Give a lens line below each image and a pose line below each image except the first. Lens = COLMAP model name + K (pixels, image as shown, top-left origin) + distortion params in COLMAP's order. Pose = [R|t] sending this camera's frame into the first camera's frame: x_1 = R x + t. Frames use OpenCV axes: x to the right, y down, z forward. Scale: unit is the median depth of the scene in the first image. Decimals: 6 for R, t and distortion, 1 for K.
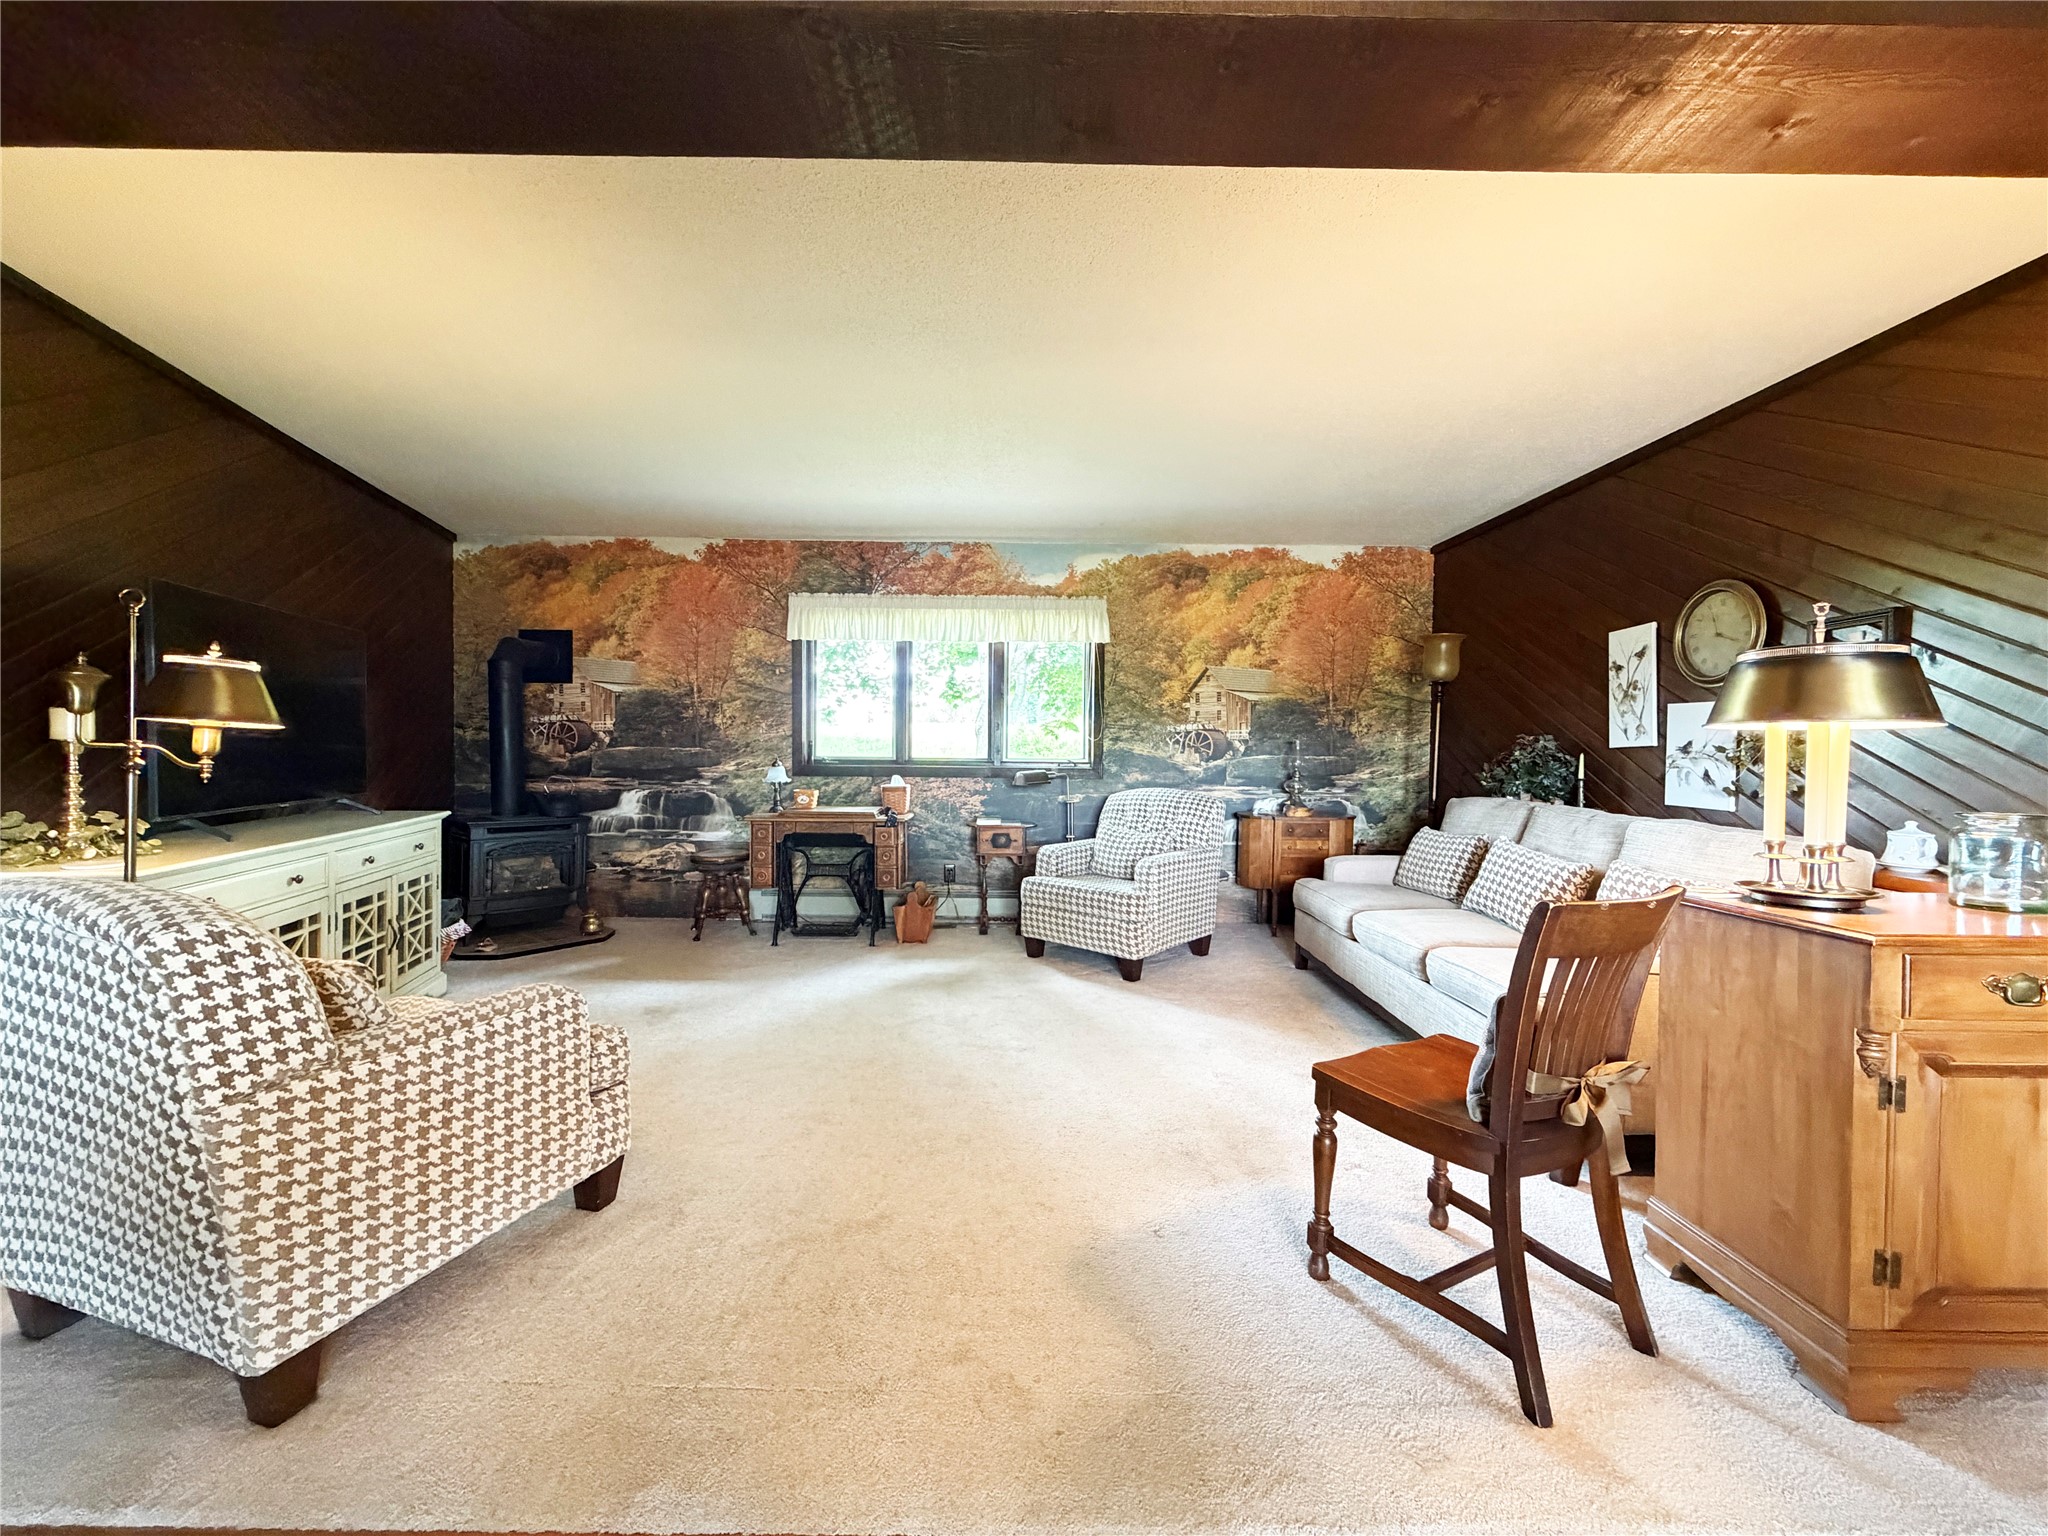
lens RADIAL K [[816.9, 0, 1017.8], [0, 816.9, 767.9], [0, 0, 1]] dist [0.000960, -0.000663]
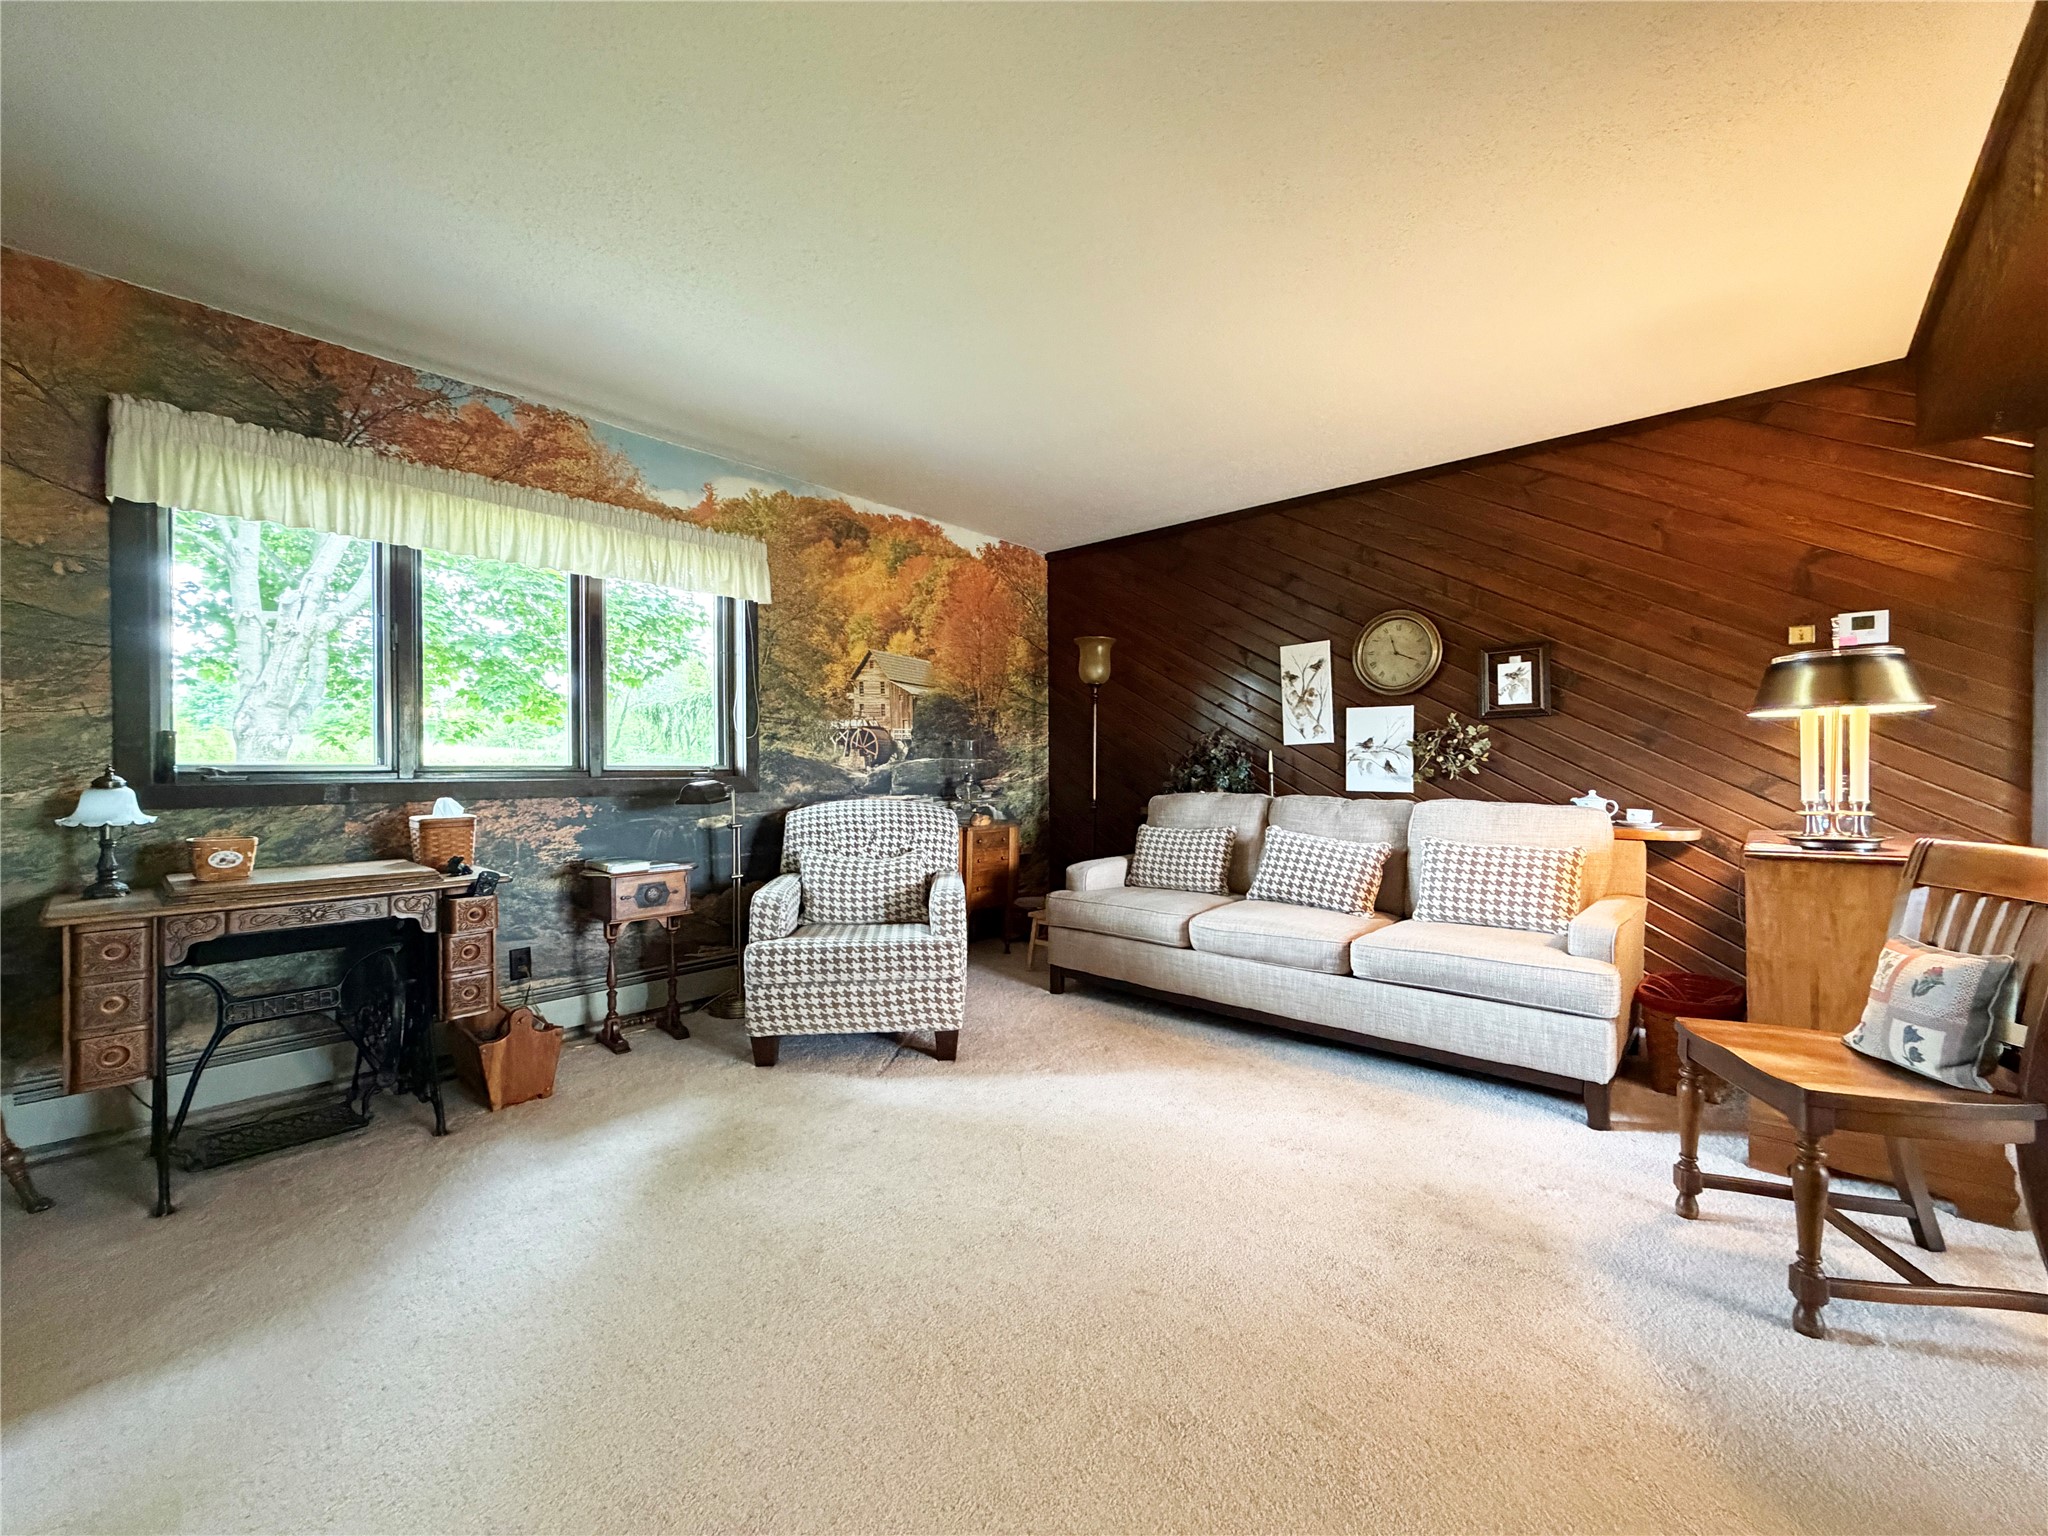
lens RADIAL K [[816.9, 0, 1022.5], [0, 816.9, 766.9], [0, 0, 1]] dist [0.000960, -0.000663]
pose [[0.670823, -0.012903, 0.741505, -0.273842], [0.027709, 0.999587, -0.007673, 0.003508], [-0.741099, 0.025694, 0.670904, 0.342473]]
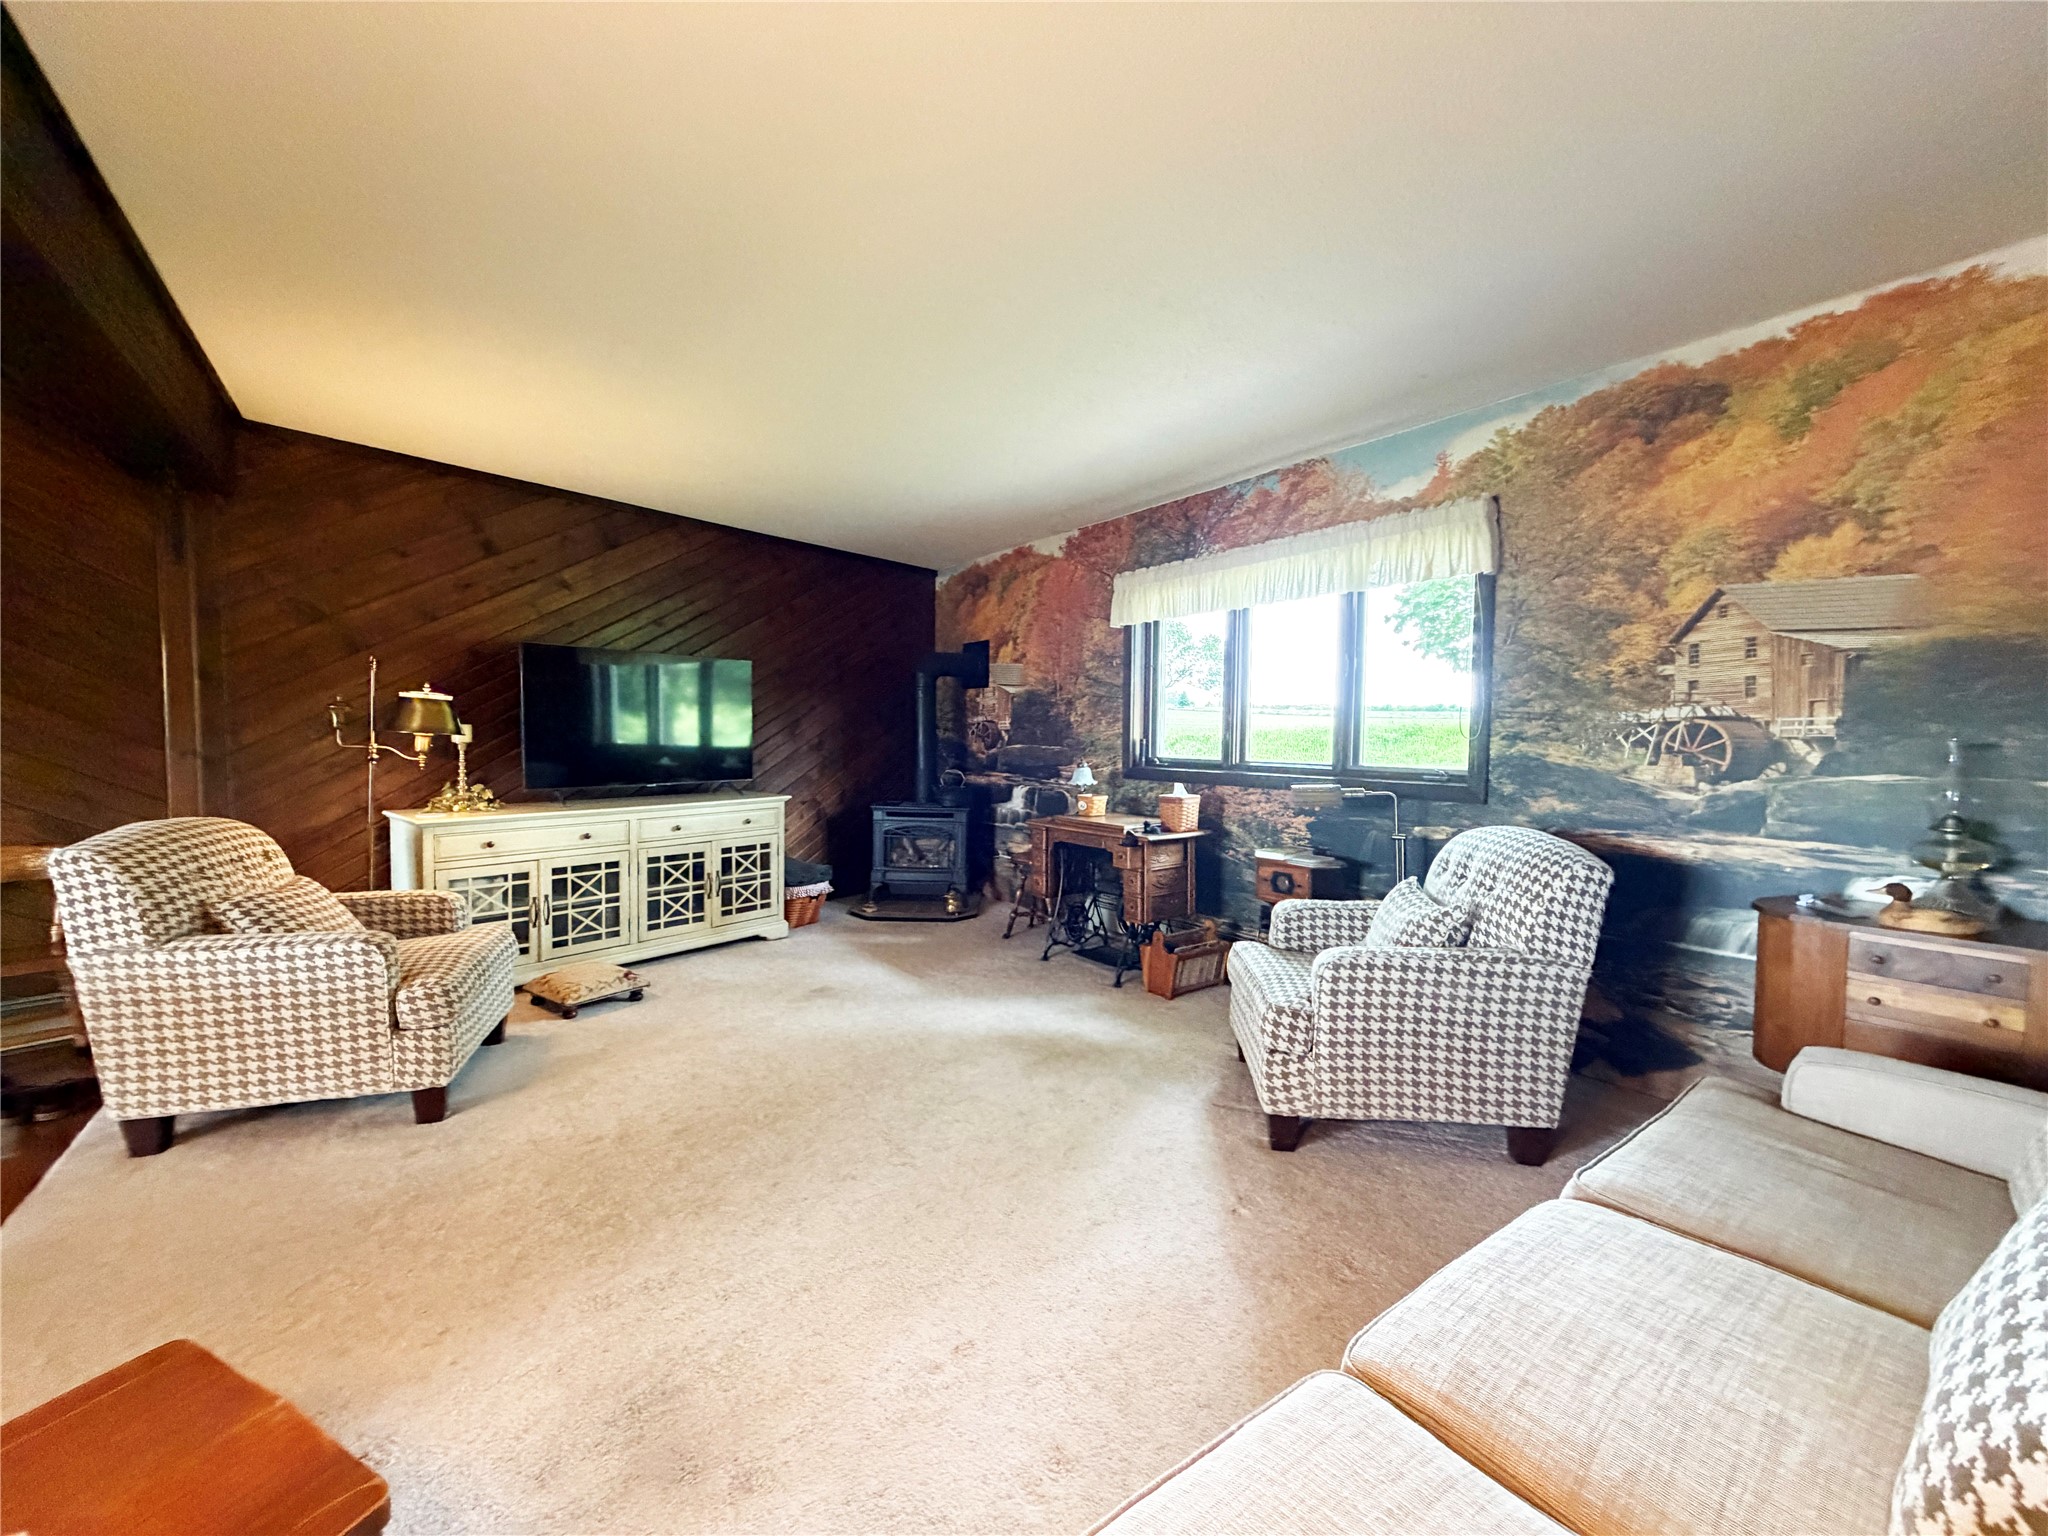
lens RADIAL K [[816.9, 0, 1019.1], [0, 816.9, 768.4], [0, 0, 1]] dist [0.000960, -0.000663]
pose [[0.588980, 0.030171, -0.807584, 0.381984], [-0.023049, 0.999523, 0.020531, -0.016874], [0.807819, 0.006522, 0.589395, 0.378778]]
